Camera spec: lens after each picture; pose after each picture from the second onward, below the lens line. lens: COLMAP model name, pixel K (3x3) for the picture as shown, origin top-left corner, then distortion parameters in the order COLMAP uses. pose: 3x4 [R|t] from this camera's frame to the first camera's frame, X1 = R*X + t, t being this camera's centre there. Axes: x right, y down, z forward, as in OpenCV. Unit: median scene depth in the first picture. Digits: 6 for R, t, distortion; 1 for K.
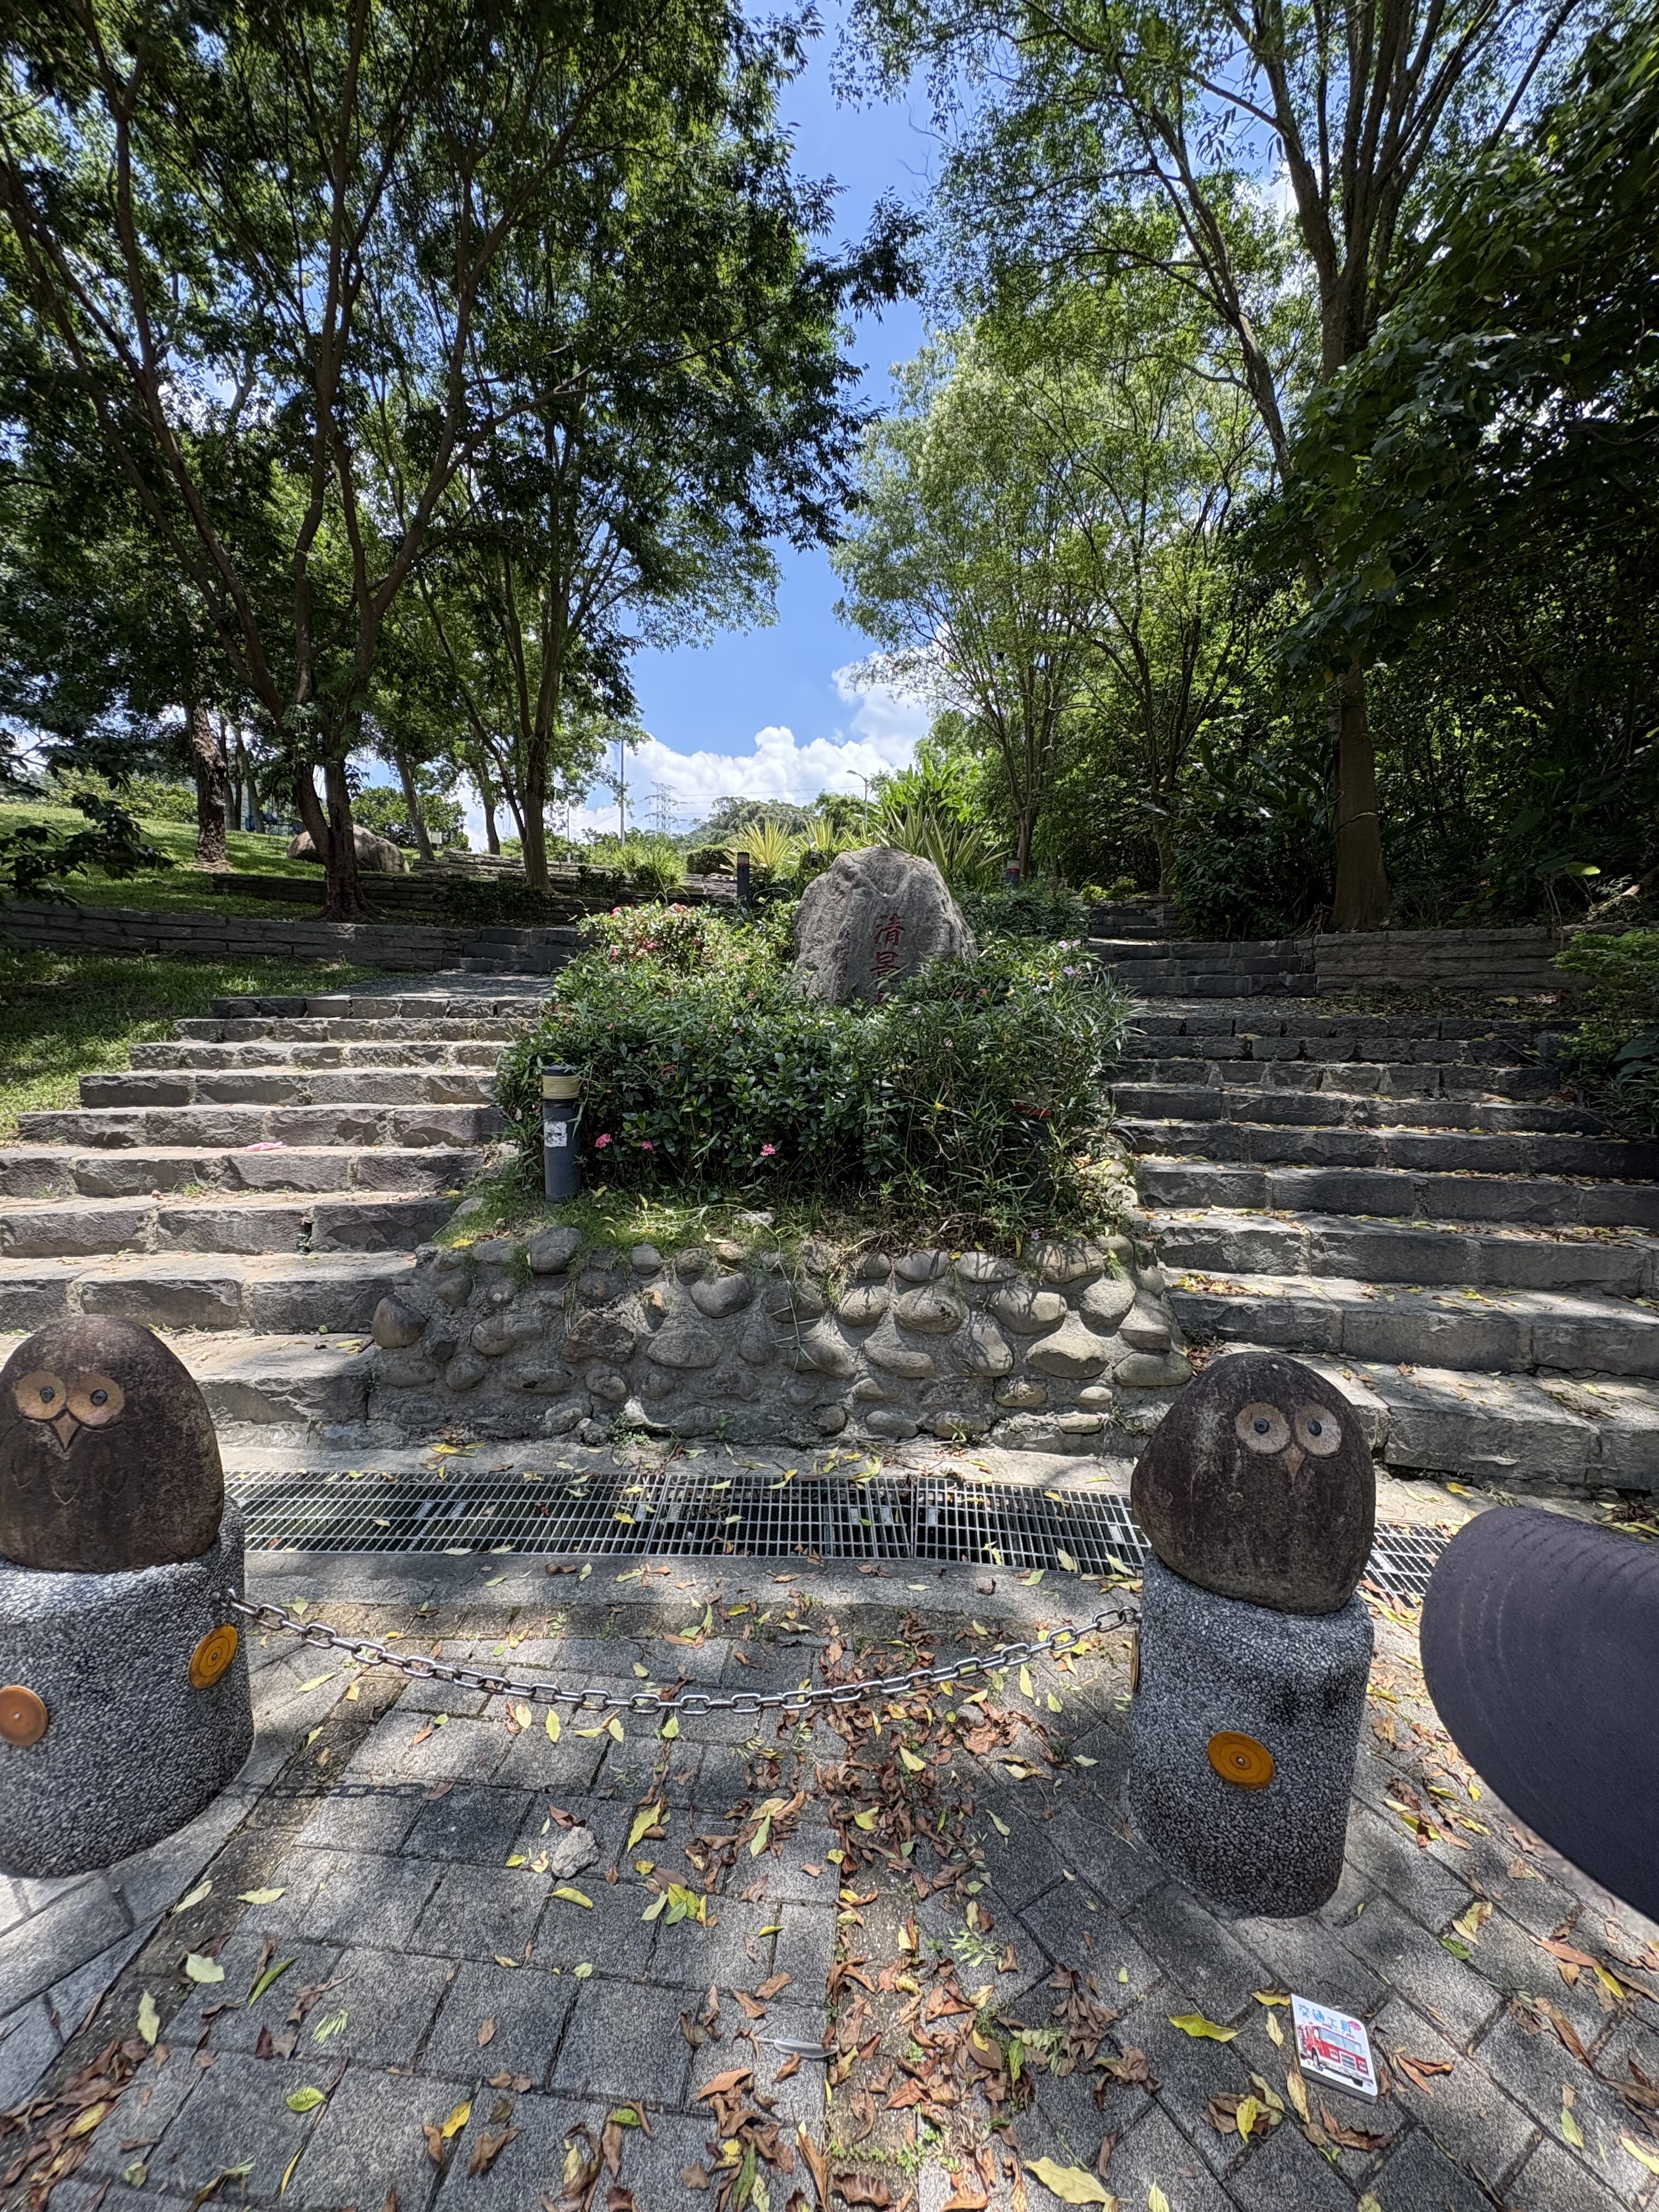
lens RADIAL K [[885.8, 0, 826.7], [0, 885.8, 1103.6], [0, 0, 1]] dist [0.008532, -0.000877]
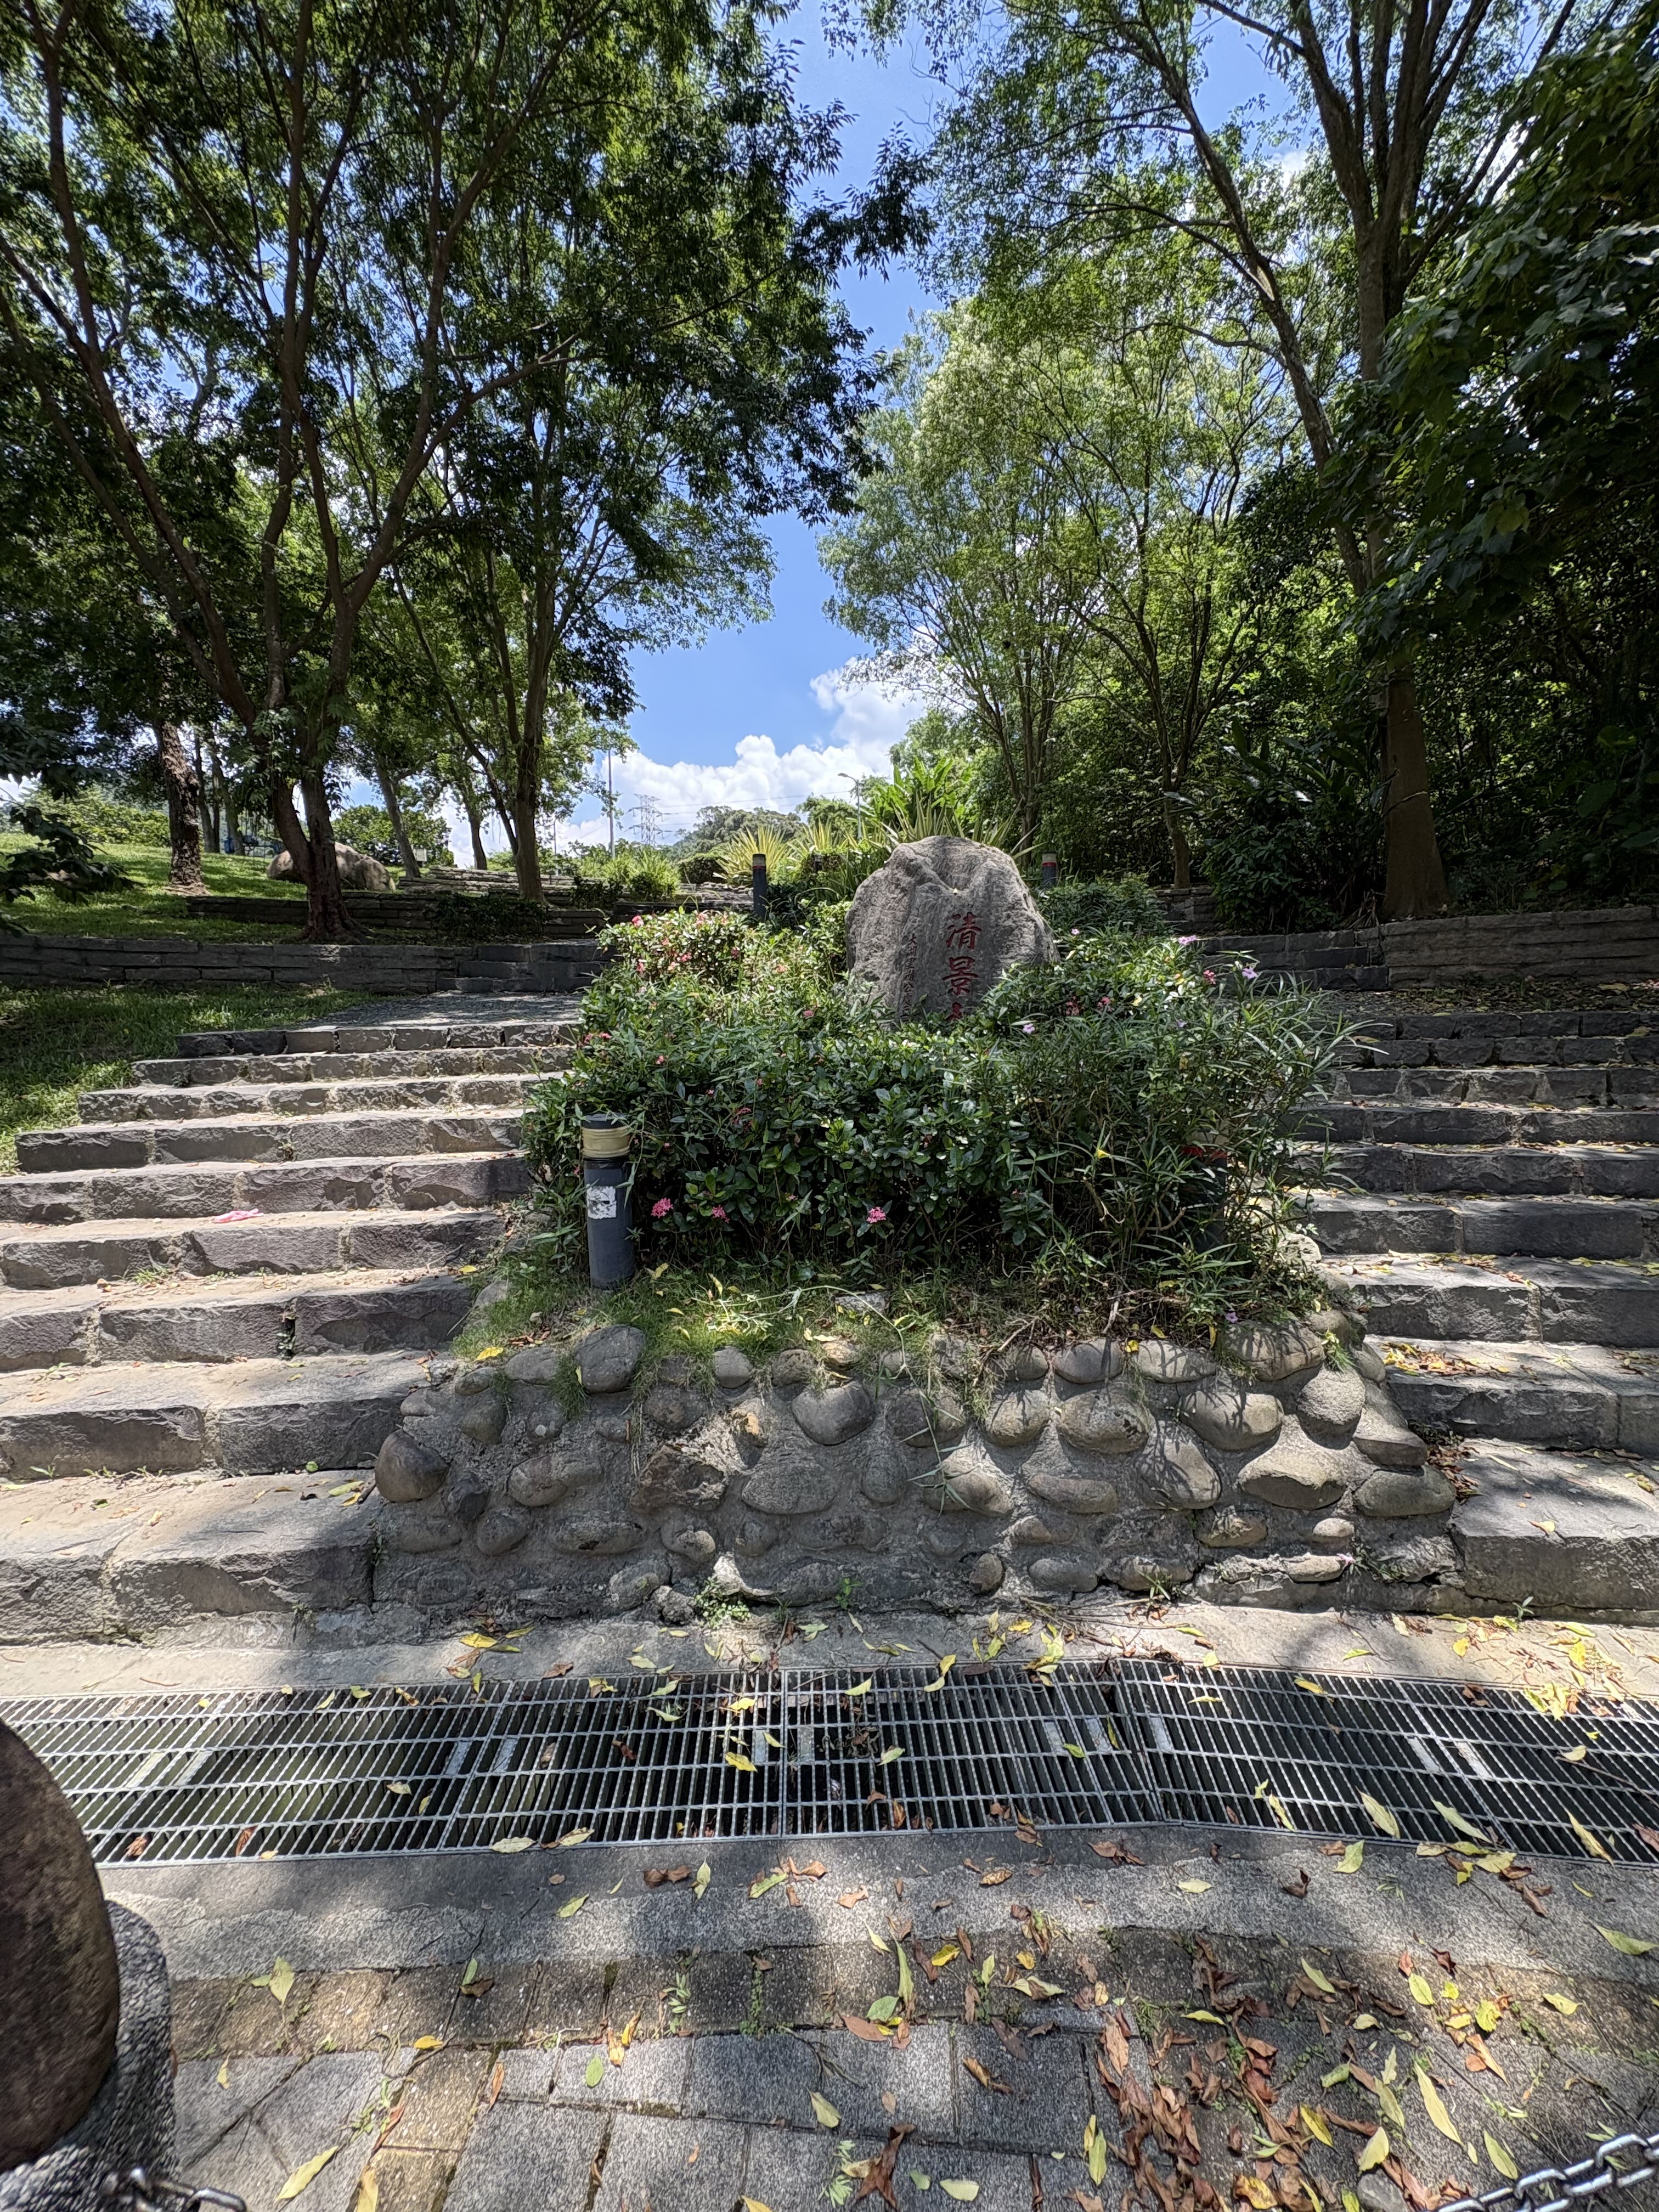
lens RADIAL K [[885.8, 0, 827.8], [0, 885.8, 1109.0], [0, 0, 1]] dist [0.008532, -0.000877]
pose [[0.999406, -0.033541, 0.007880, -0.069729], [0.033552, 0.999436, -0.001329, -0.025686], [-0.007831, 0.001592, 0.999968, 0.136293]]
